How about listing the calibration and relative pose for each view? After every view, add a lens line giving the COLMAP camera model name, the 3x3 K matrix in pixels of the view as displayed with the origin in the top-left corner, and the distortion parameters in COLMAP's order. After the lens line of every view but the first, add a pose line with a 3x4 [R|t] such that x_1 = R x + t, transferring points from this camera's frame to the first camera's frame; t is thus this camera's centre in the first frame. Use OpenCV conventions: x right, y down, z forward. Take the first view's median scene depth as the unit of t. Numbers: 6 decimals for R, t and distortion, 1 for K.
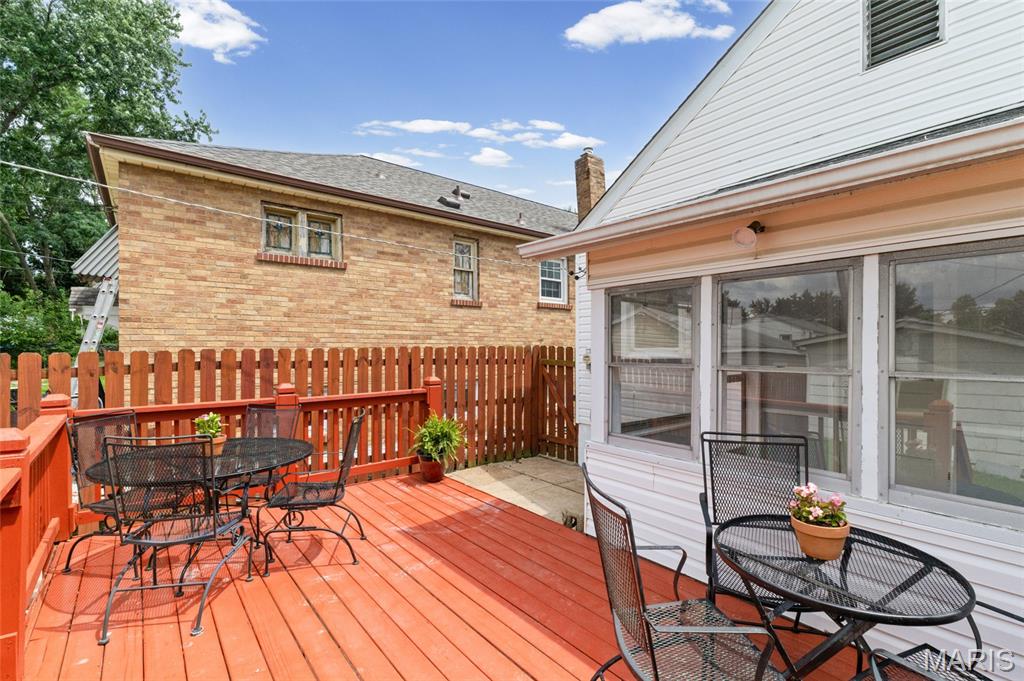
lens RADIAL K [[459.1, 0, 515.5], [0, 459.1, 345.6], [0, 0, 1]] dist [0.001880, 0.001179]
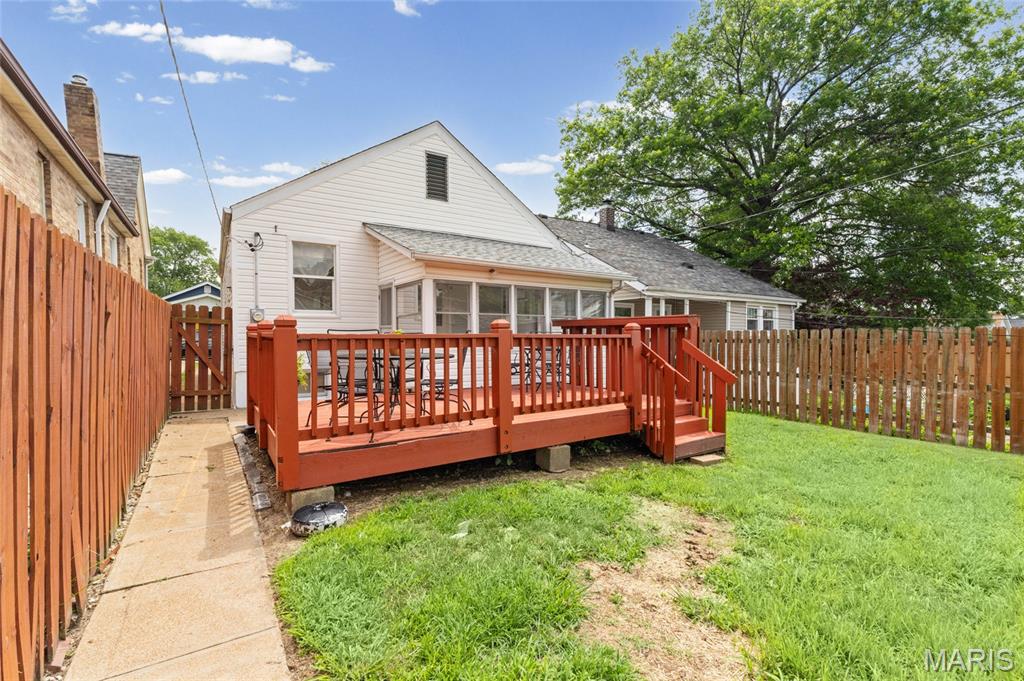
lens RADIAL K [[459.1, 0, 515.0], [0, 459.1, 336.8], [0, 0, 1]] dist [0.001880, 0.001179]
pose [[0.086527, -0.003549, 0.996243, -0.990375], [-0.000649, 0.999993, 0.003619, 0.074956], [-0.996249, -0.000960, 0.086524, 0.197804]]
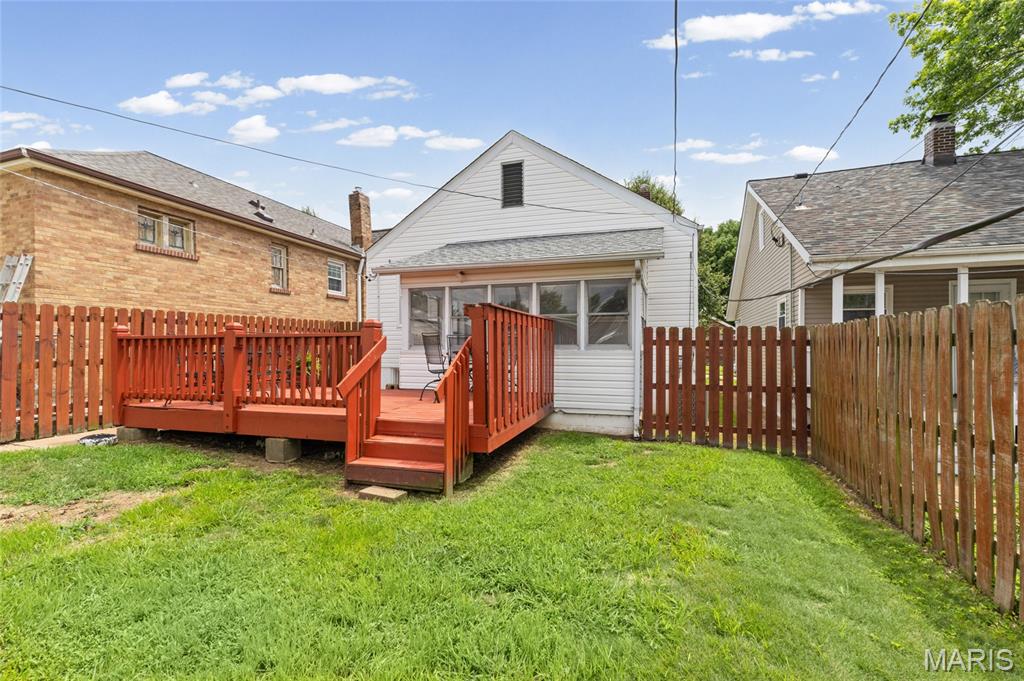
lens RADIAL K [[459.1, 0, 508.5], [0, 459.1, 340.9], [0, 0, 1]] dist [0.001880, 0.001179]
pose [[0.839327, 0.006293, 0.543590, -0.348327], [-0.000199, 0.999936, -0.011269, 0.093507], [-0.543627, 0.009350, 0.839275, -0.688125]]
